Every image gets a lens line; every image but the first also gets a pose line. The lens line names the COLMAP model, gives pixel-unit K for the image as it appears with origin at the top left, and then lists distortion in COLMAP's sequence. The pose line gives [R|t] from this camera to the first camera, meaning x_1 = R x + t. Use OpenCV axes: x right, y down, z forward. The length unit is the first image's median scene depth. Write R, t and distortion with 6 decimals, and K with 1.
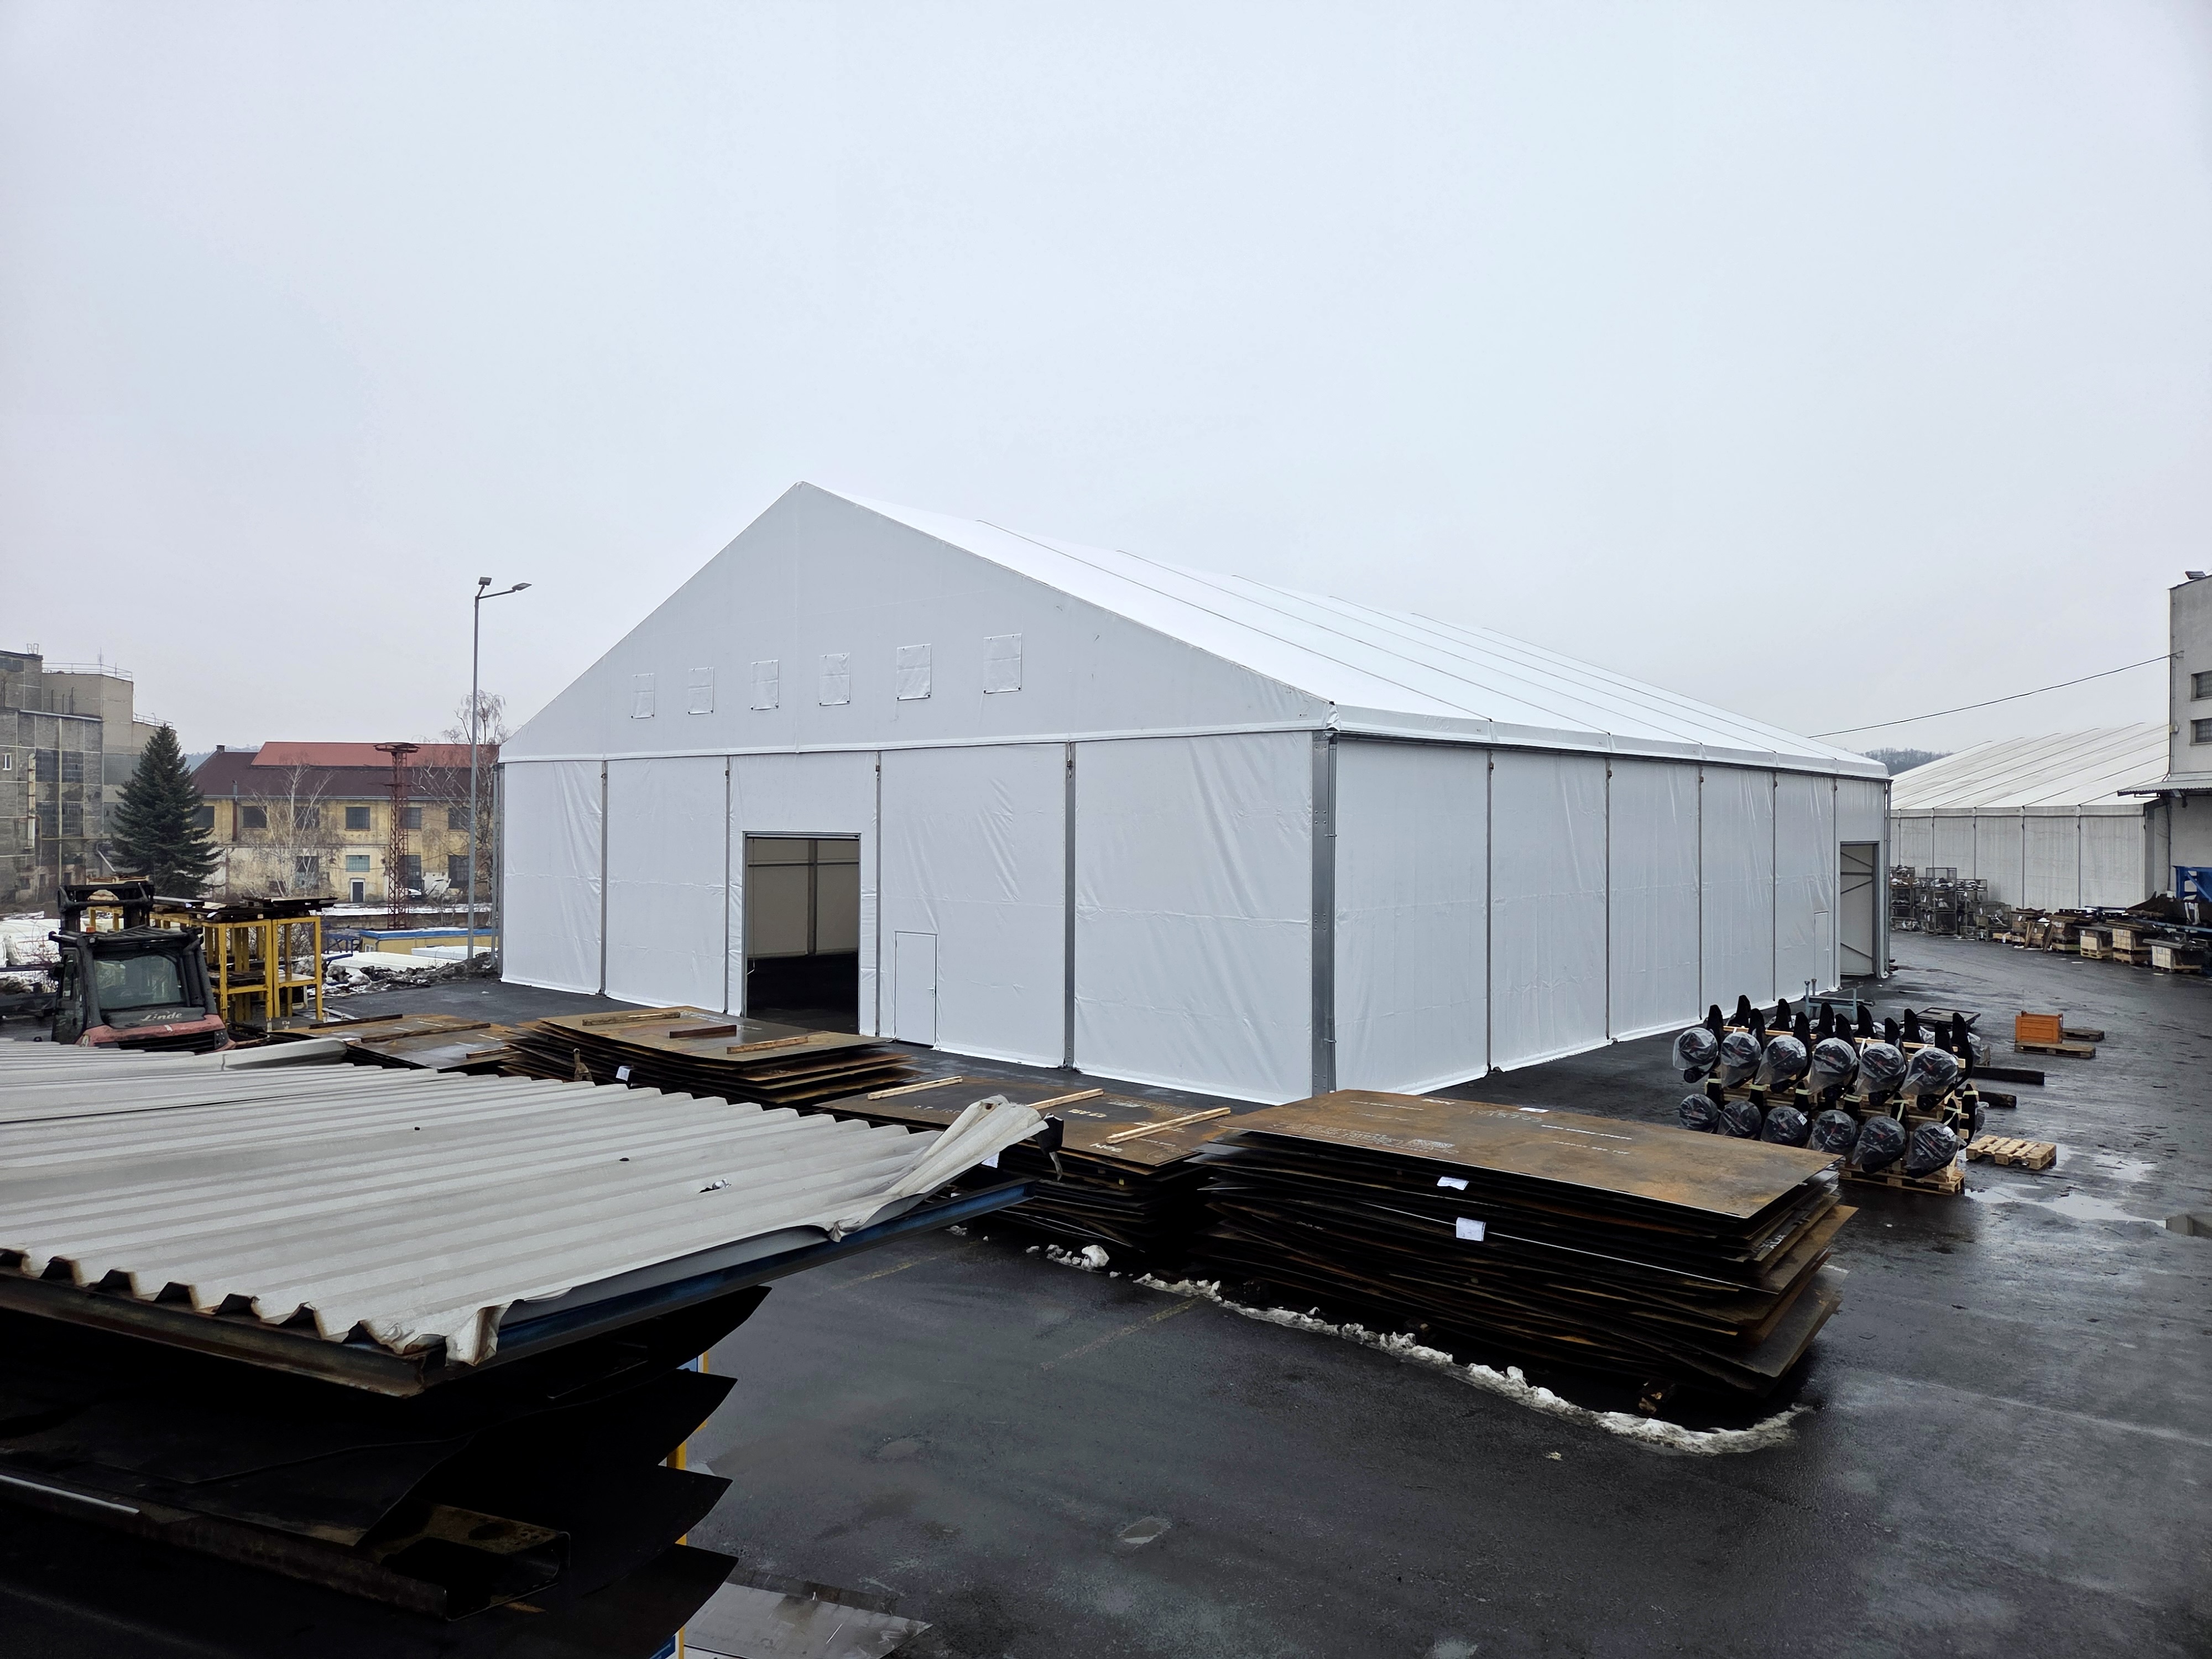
lens RADIAL K [[1474.6, 0, 1089.9], [0, 1474.6, 826.5], [0, 0, 1]] dist [0.048068, -0.038960]
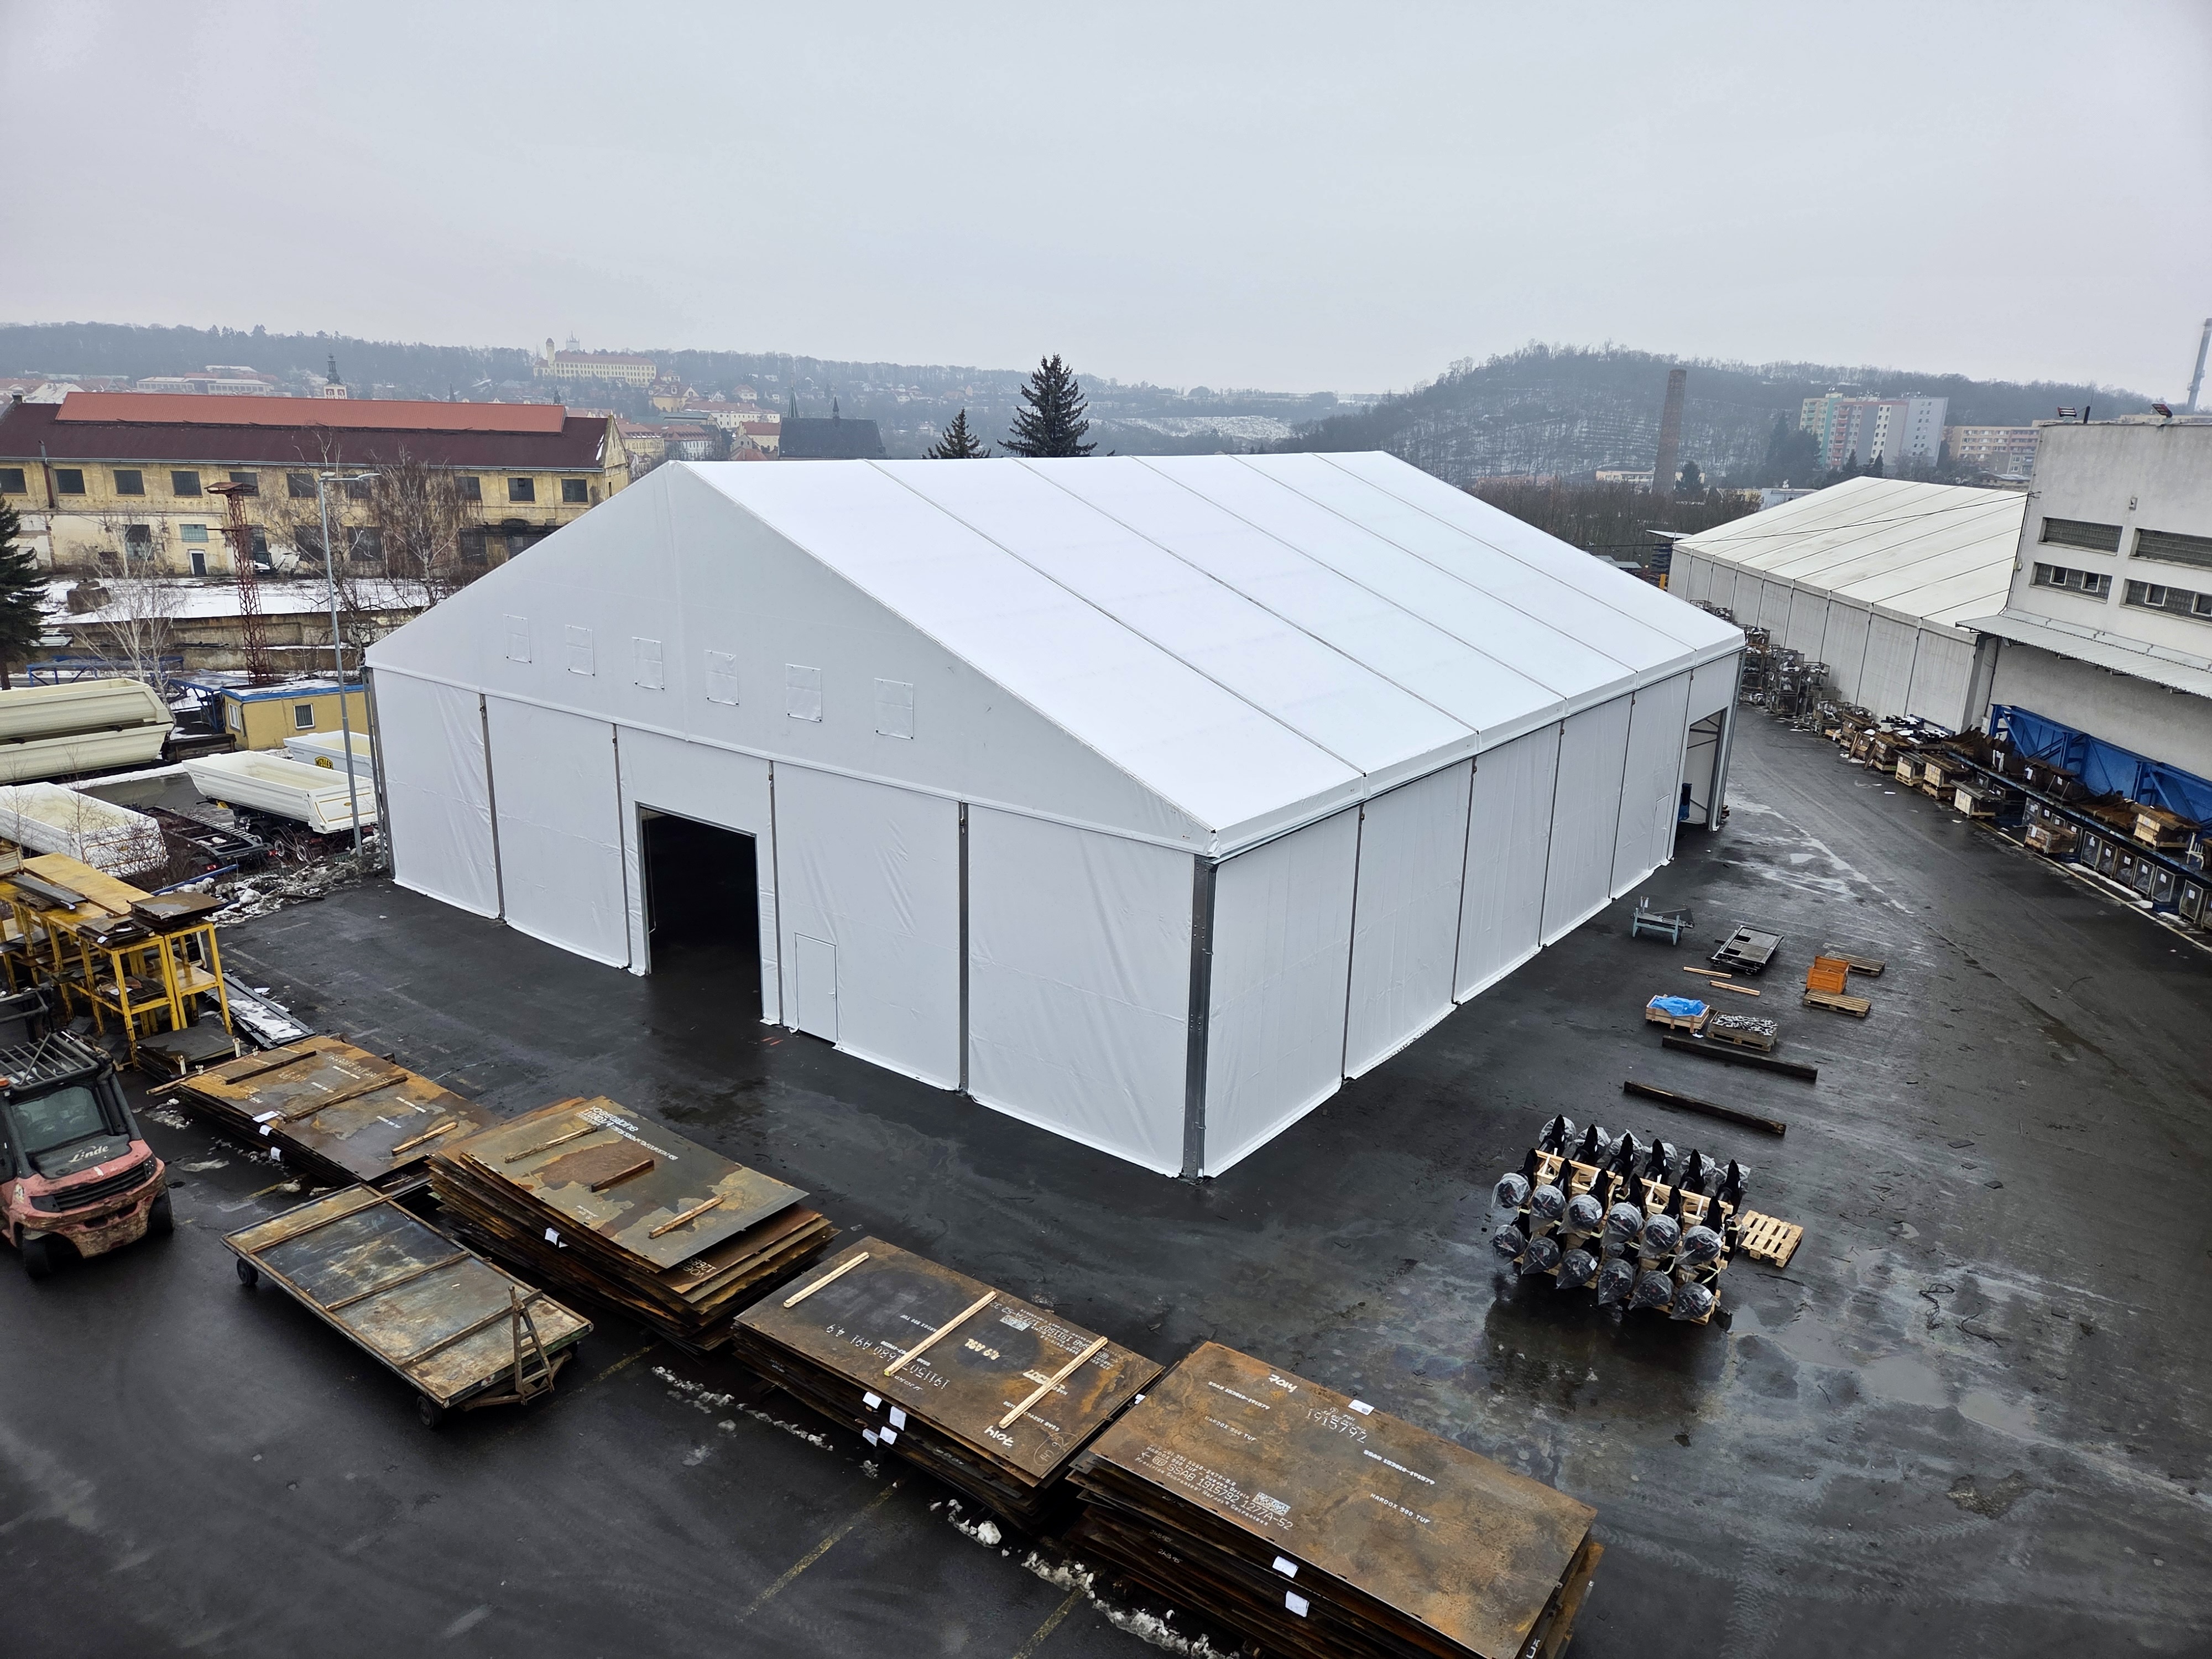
lens RADIAL K [[1474.6, 0, 1104.3], [0, 1474.6, 820.3], [0, 0, 1]] dist [0.048068, -0.038960]
pose [[0.996423, -0.003480, 0.084438, -0.001448], [-0.020108, 0.960693, 0.276882, -0.244388], [-0.082082, -0.277590, 0.957187, 0.004447]]
